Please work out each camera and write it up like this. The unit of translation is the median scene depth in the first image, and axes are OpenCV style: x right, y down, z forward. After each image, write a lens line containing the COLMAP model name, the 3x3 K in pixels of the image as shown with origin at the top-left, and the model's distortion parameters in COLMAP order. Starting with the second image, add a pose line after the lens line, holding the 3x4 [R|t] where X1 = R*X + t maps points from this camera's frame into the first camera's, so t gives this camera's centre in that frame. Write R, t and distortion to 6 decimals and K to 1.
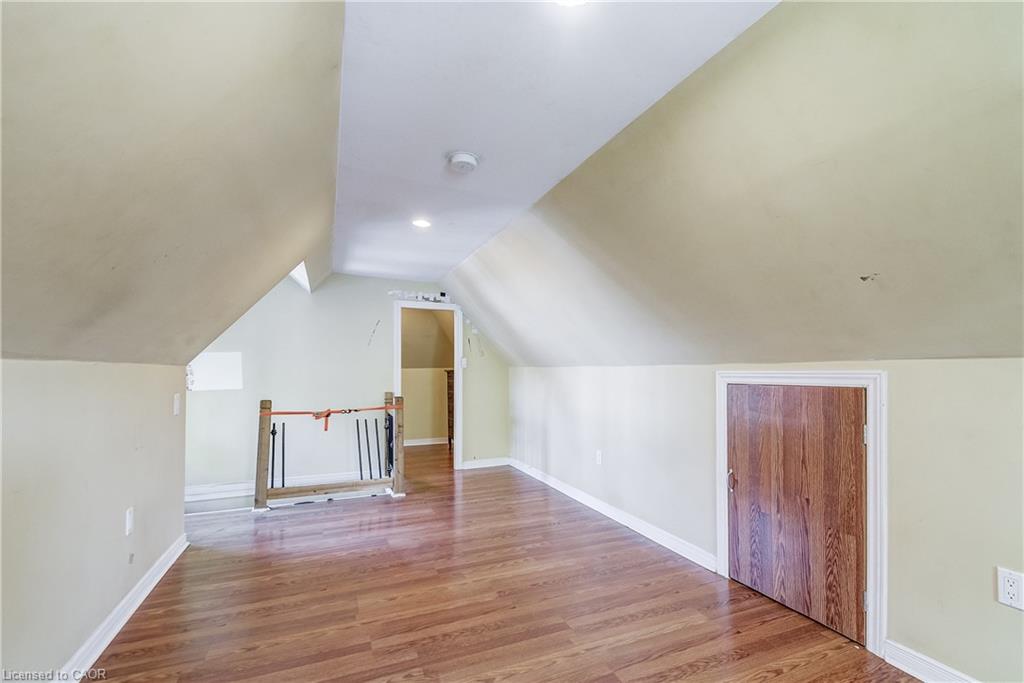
lens RADIAL K [[441.6, 0, 514.0], [0, 441.6, 374.9], [0, 0, 1]] dist [0.001091, 0.000013]
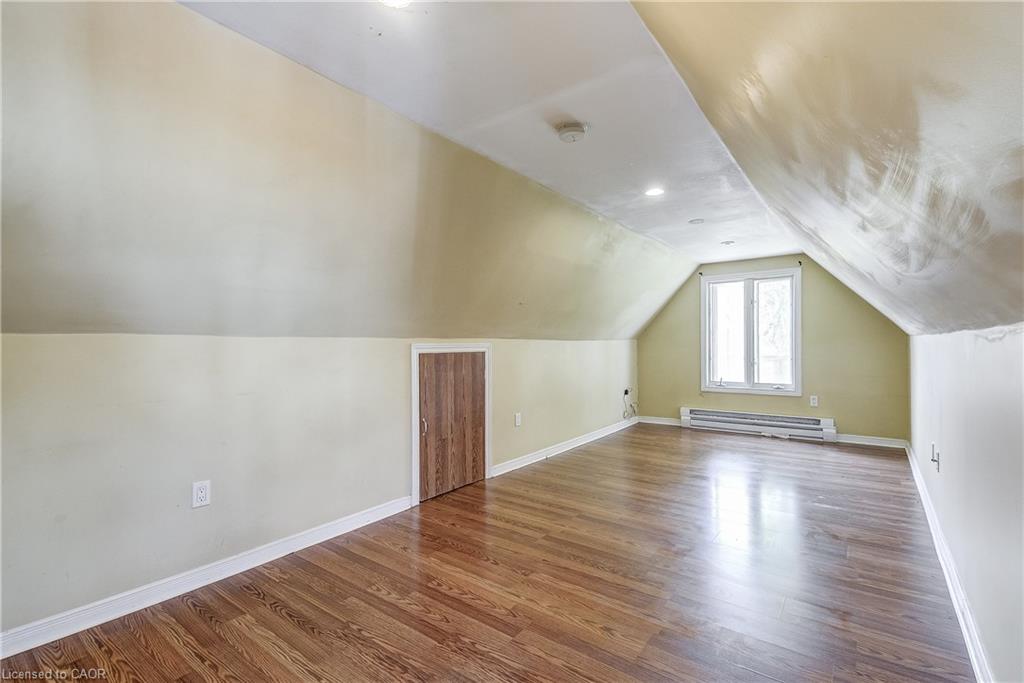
lens RADIAL K [[463.1, 0, 537.7], [0, 463.1, 343.2], [0, 0, 1]] dist [0.027072, -0.000146]
pose [[-0.537864, 0.004570, 0.843019, -0.935773], [0.011248, 0.999935, 0.001756, -0.009957], [-0.842956, 0.010427, -0.537881, 1.580036]]
